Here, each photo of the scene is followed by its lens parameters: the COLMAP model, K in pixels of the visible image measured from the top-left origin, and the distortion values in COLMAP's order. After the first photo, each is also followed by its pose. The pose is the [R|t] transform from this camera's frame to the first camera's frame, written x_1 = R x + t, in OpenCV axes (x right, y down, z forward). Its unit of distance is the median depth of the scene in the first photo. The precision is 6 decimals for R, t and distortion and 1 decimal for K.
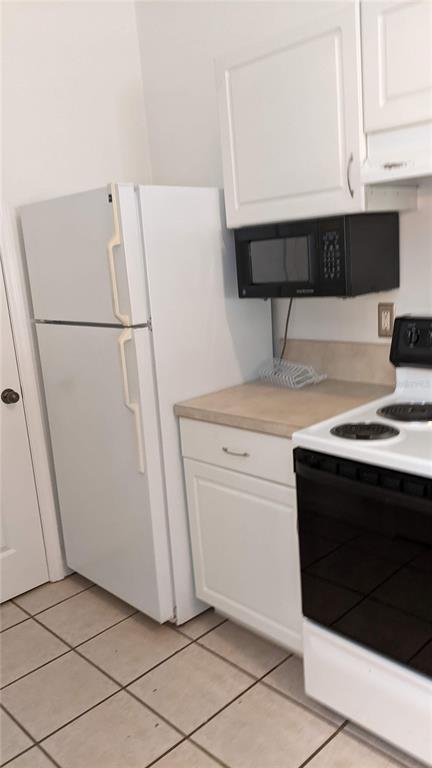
lens RADIAL K [[605.9, 0, 217.0], [0, 605.9, 403.9], [0, 0, 1]] dist [0.002122, -0.001676]
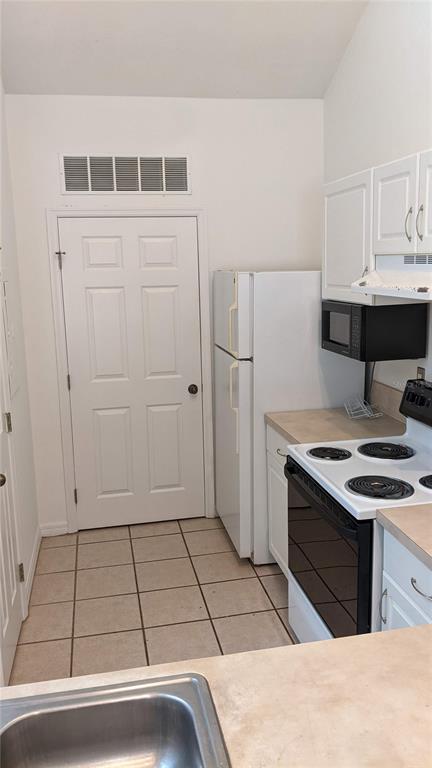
lens RADIAL K [[621.6, 0, 216.0], [0, 621.6, 384.0], [0, 0, 1]] dist [-0.001079, -0.003660]
pose [[0.836317, 0.159966, -0.524390, 0.618329], [-0.168765, 0.985157, 0.031371, -0.098337], [0.521624, 0.062262, 0.850900, -0.370314]]
